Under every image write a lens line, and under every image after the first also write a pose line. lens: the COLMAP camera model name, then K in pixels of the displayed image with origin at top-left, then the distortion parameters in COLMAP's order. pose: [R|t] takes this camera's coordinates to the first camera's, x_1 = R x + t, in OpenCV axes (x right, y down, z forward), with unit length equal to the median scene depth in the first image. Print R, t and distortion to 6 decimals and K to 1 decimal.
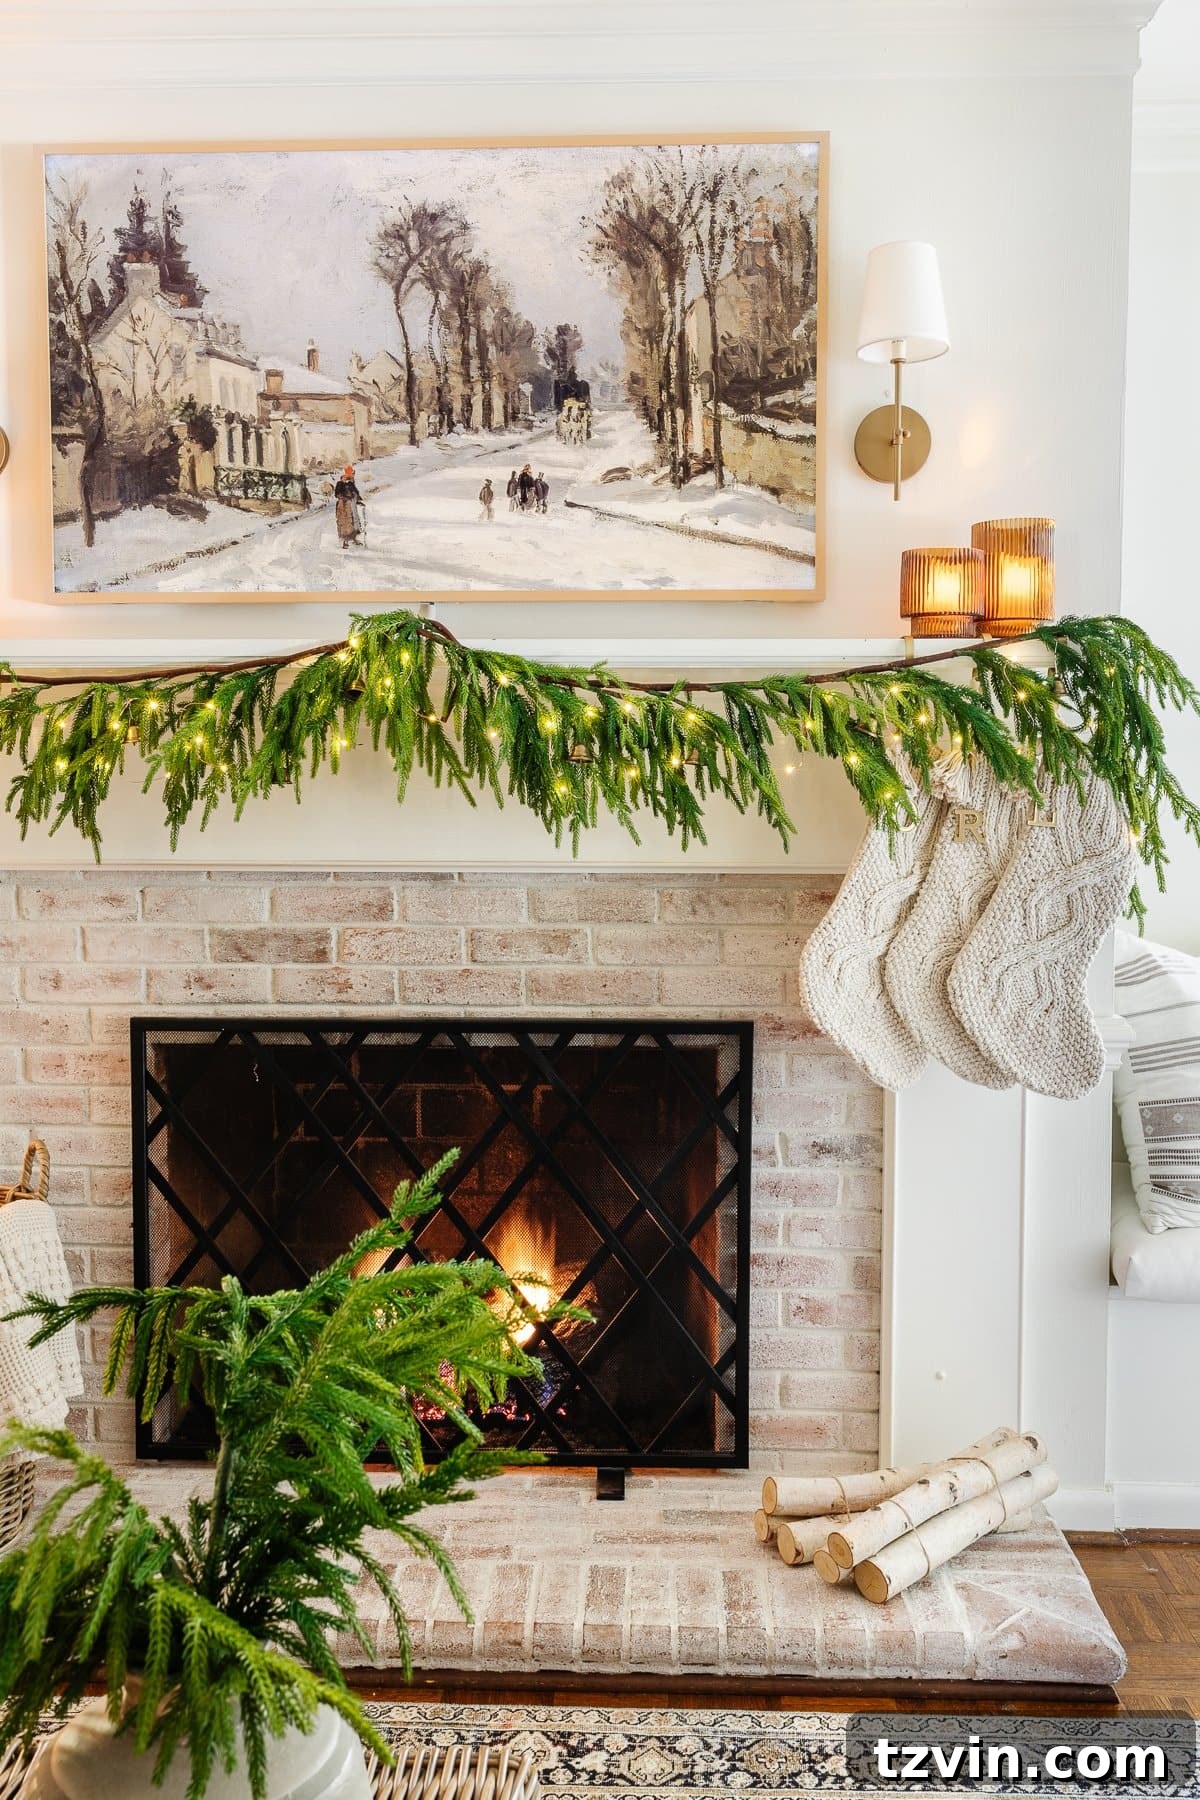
lens RADIAL K [[1715.8, 0, 600.0], [0, 1715.8, 900.0], [0, 0, 1]] dist [0.002699, -0.005678]
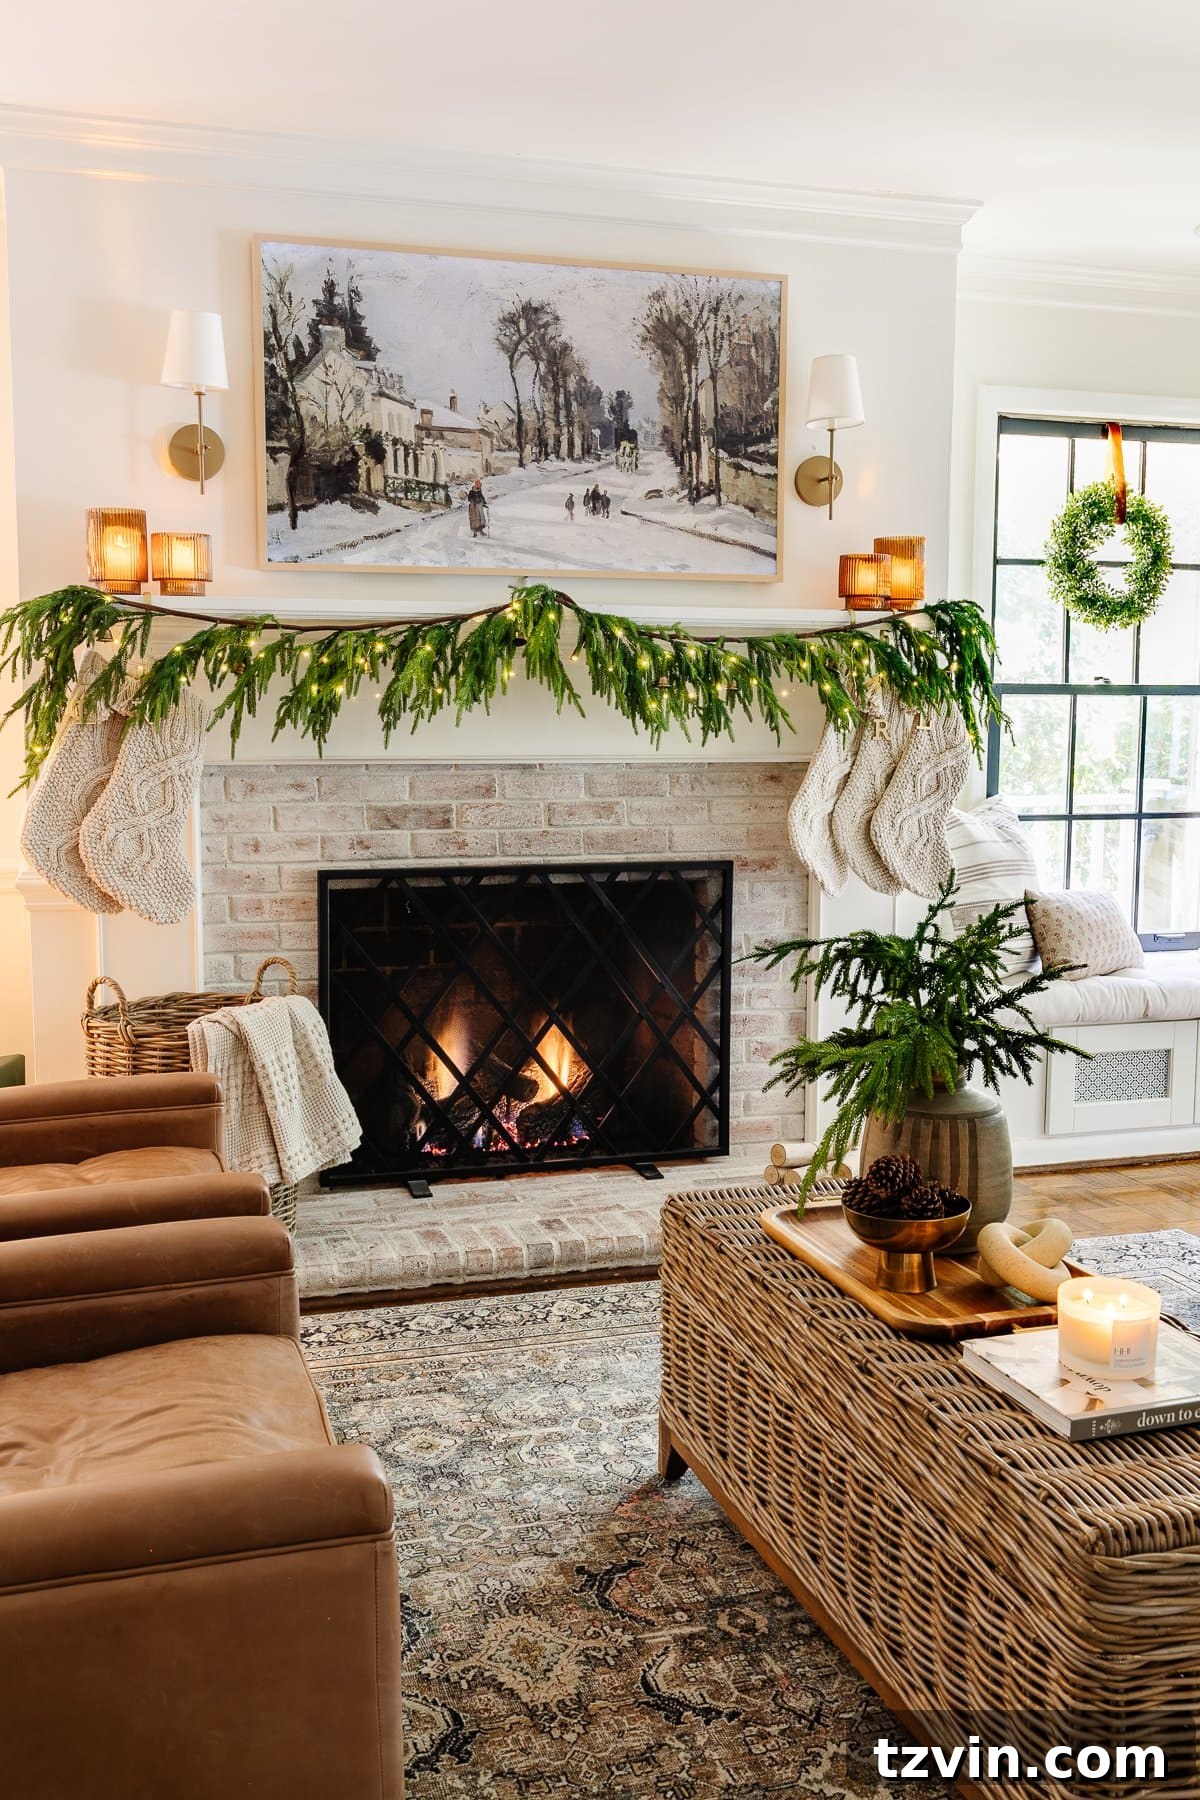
lens RADIAL K [[1715.8, 0, 600.0], [0, 1715.8, 900.0], [0, 0, 1]] dist [0.002699, -0.005678]
pose [[0.944132, -0.035258, 0.327675, -0.533157], [0.020205, 0.998583, 0.049232, 0.029650], [-0.328946, -0.039861, 0.943507, -0.402693]]
